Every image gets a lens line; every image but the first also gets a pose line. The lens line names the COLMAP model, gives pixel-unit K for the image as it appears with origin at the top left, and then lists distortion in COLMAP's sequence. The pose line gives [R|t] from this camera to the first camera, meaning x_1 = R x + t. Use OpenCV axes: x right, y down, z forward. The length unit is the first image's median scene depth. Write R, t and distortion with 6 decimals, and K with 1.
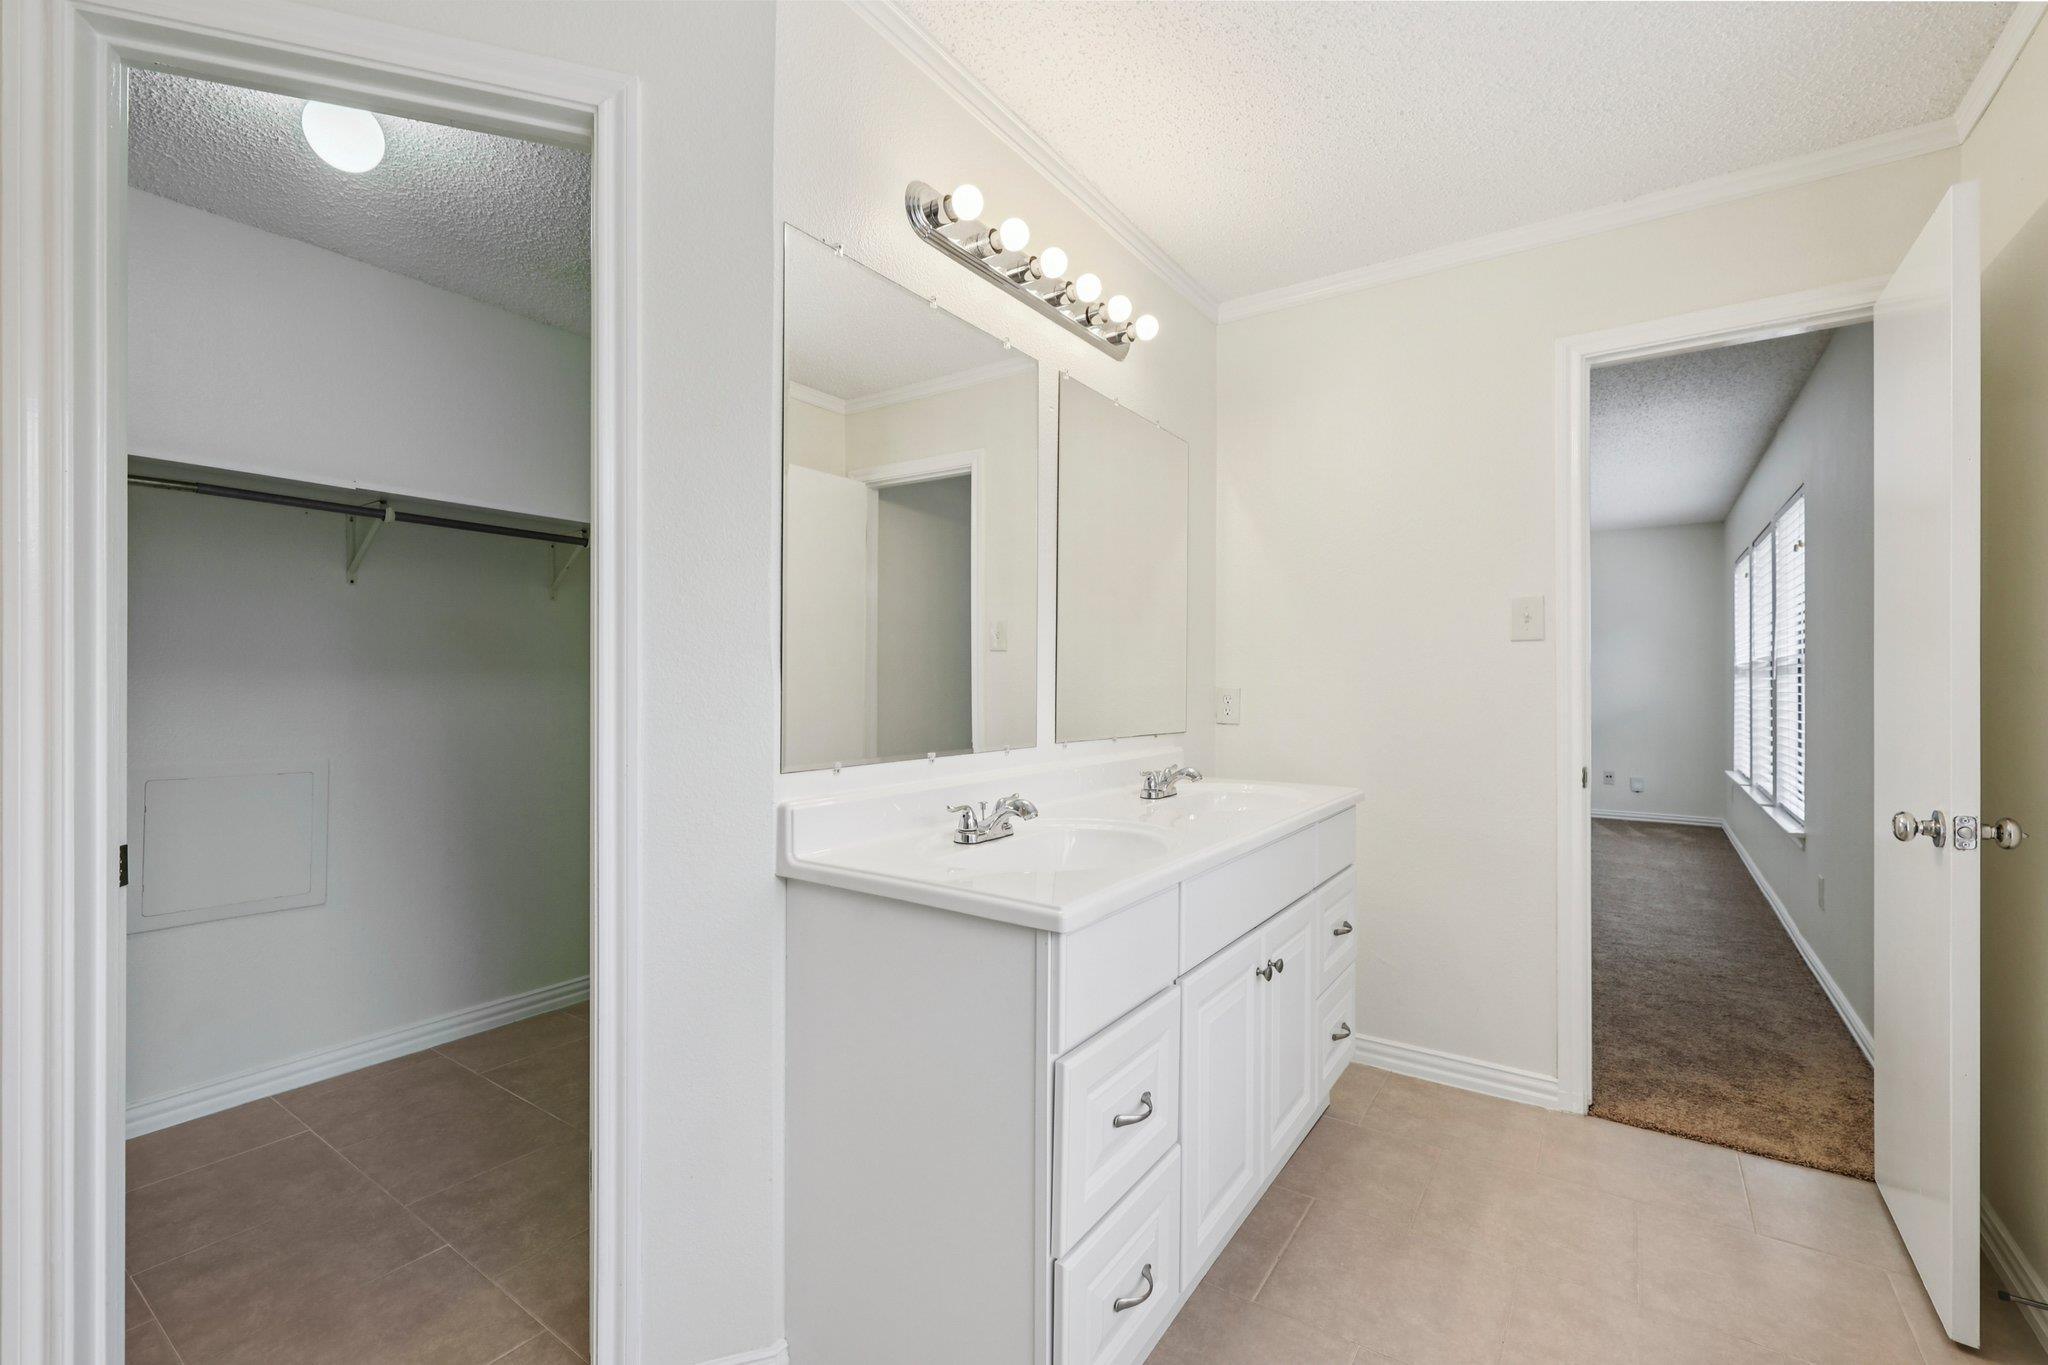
lens RADIAL K [[880.3, 0, 1020.3], [0, 880.3, 686.8], [0, 0, 1]] dist [-0.000951, 0.000154]
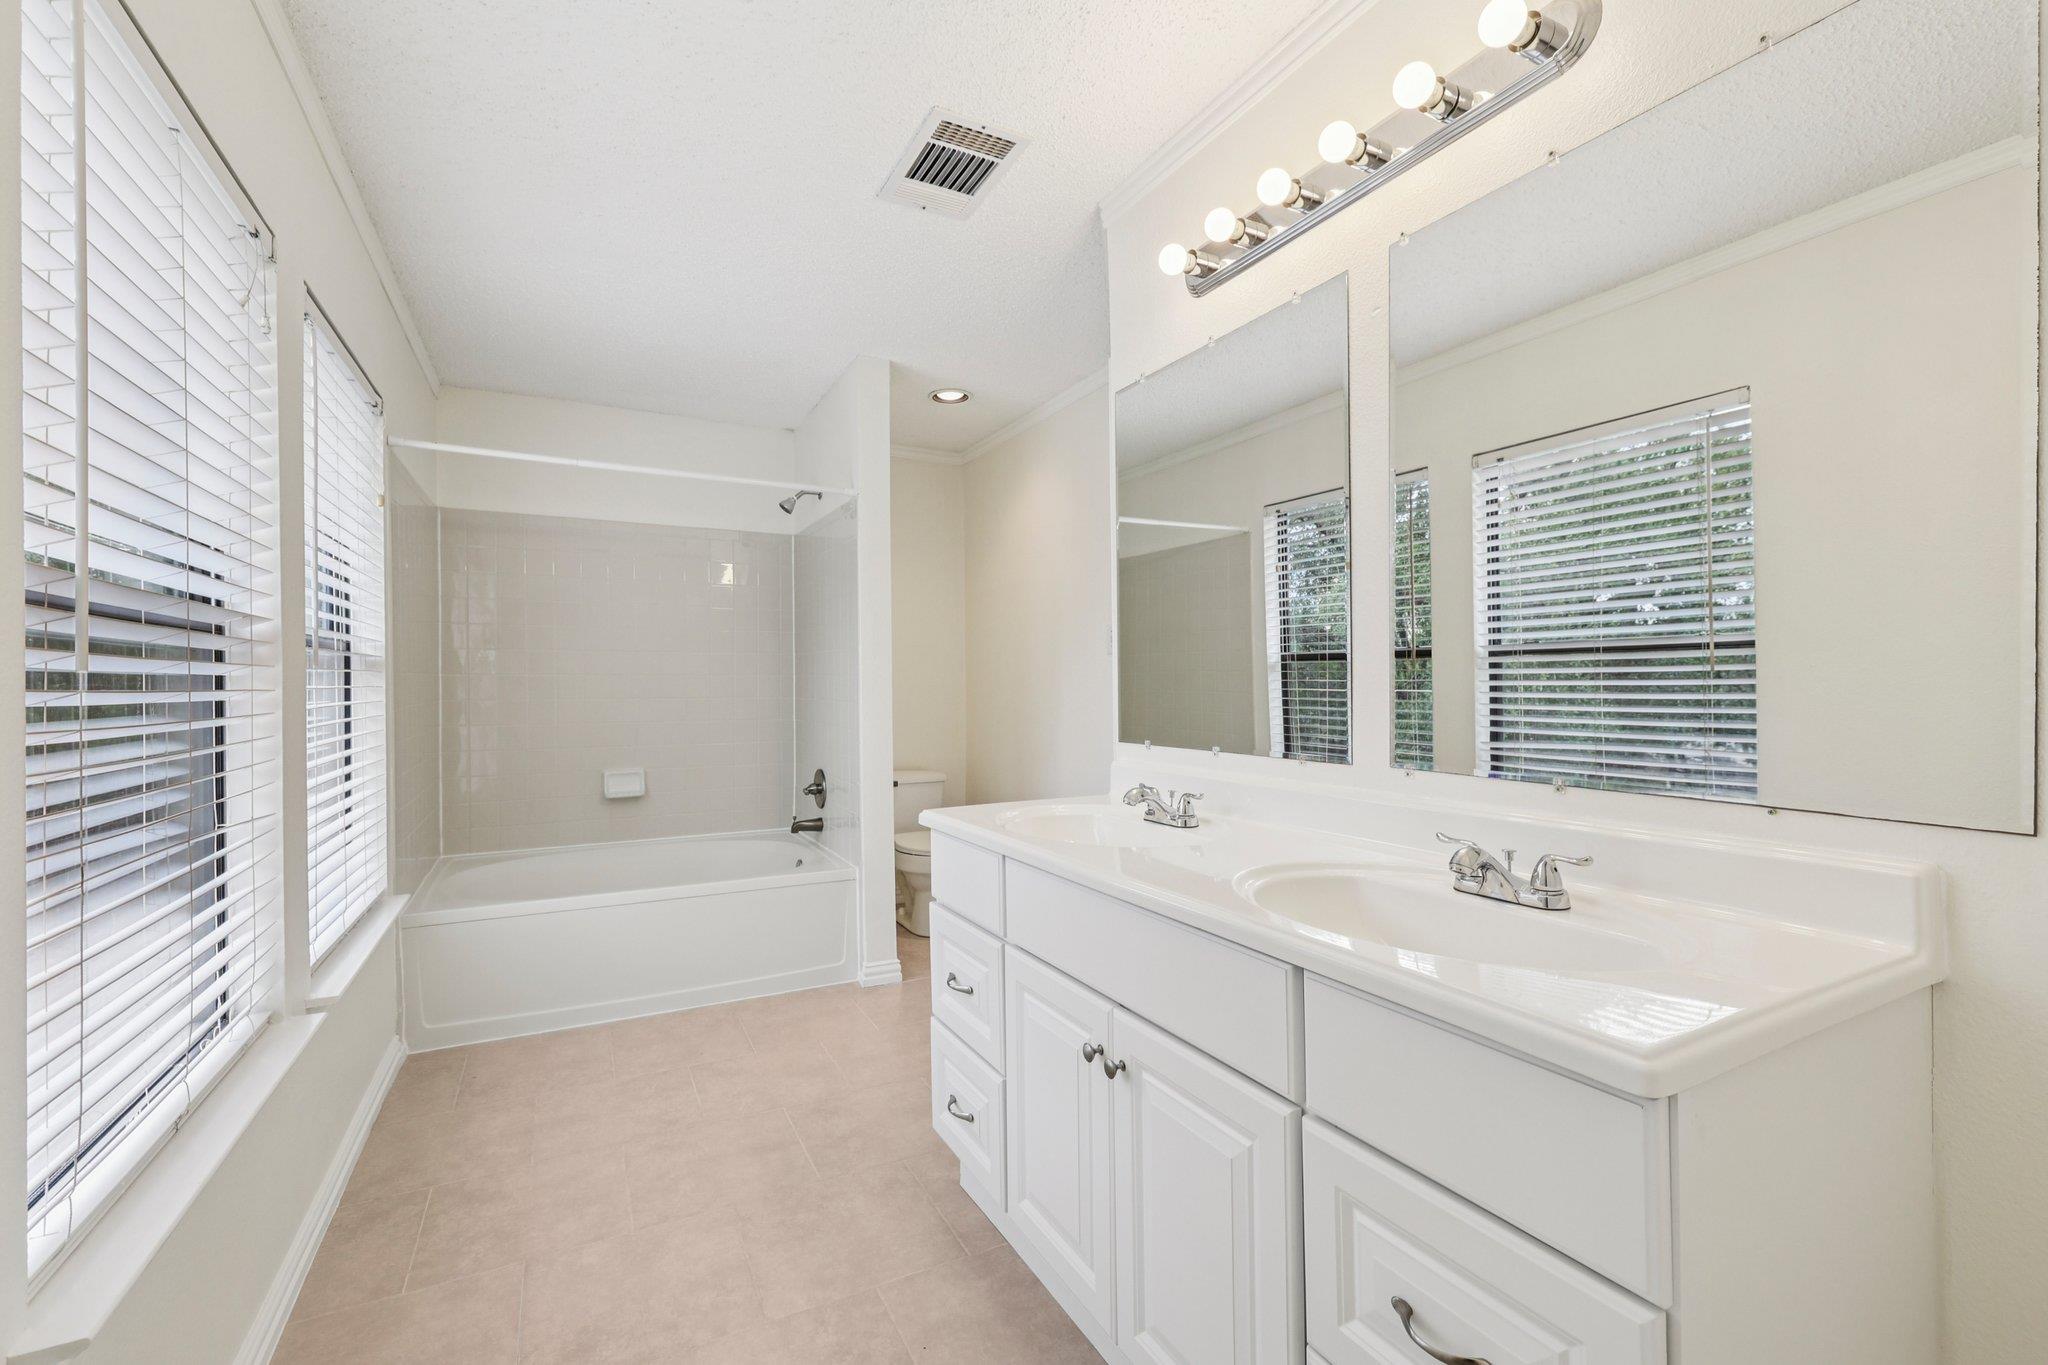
lens RADIAL K [[880.3, 0, 1023.7], [0, 880.3, 683.8], [0, 0, 1]] dist [-0.000951, 0.000154]
pose [[-0.471456, 0.008286, -0.881851, 0.898431], [0.015356, 0.999881, 0.001185, -0.009477], [0.881756, -0.012983, -0.471528, 1.179346]]
